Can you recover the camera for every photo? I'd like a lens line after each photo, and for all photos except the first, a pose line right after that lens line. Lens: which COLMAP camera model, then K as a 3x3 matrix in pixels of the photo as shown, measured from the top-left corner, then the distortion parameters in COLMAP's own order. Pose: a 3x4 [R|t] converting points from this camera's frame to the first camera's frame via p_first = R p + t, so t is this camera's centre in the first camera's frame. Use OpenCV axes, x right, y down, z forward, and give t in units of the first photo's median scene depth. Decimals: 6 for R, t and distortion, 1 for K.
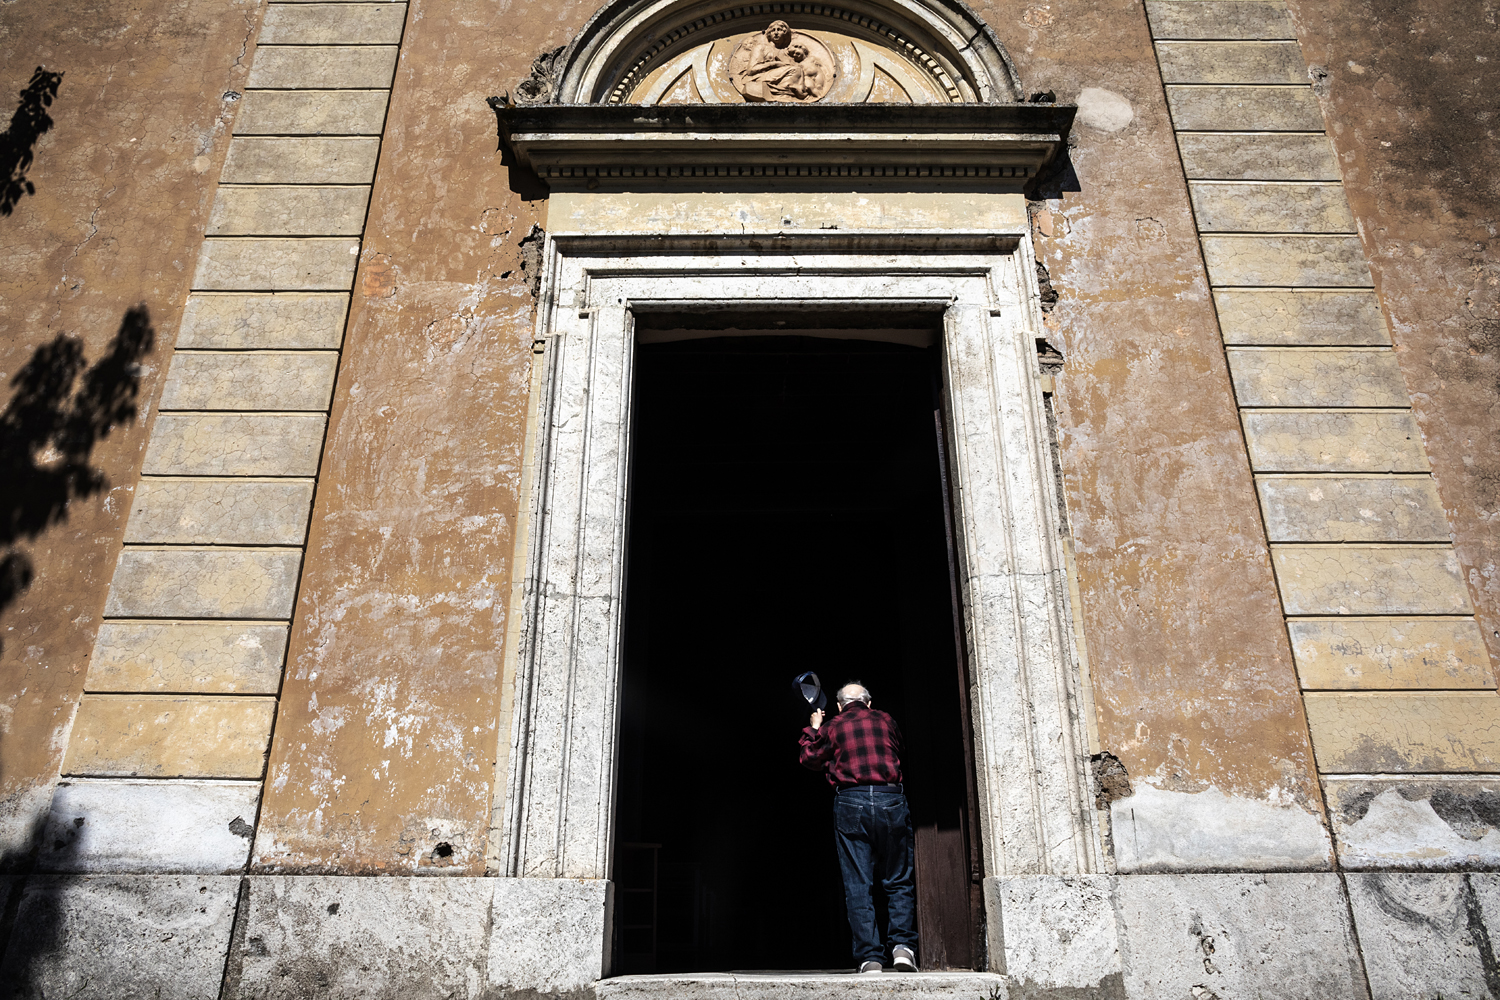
lens RADIAL K [[1036.9, 0, 751.8], [0, 1036.9, 504.2], [0, 0, 1]] dist [-0.037927, 0.016700]
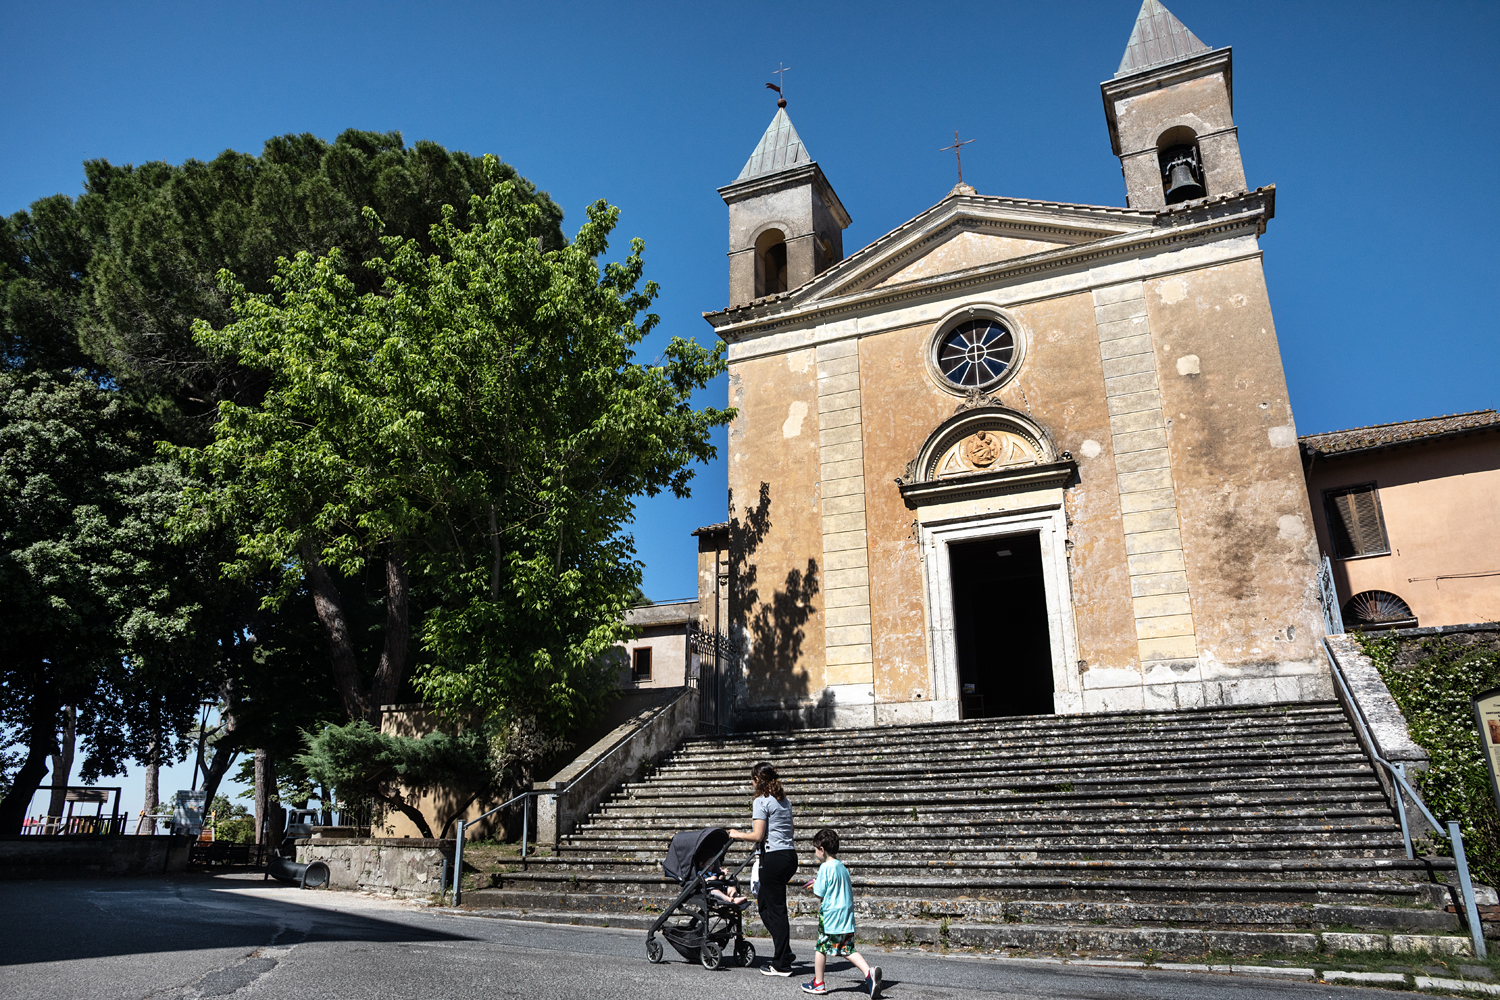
lens RADIAL K [[1036.9, 0, 751.0], [0, 1036.9, 500.3], [0, 0, 1]] dist [-0.037927, 0.016700]
pose [[0.916650, -0.135240, -0.376115, 0.626677], [0.166678, 0.984630, 0.052175, -0.639660], [0.363278, -0.110516, 0.925103, -2.503173]]
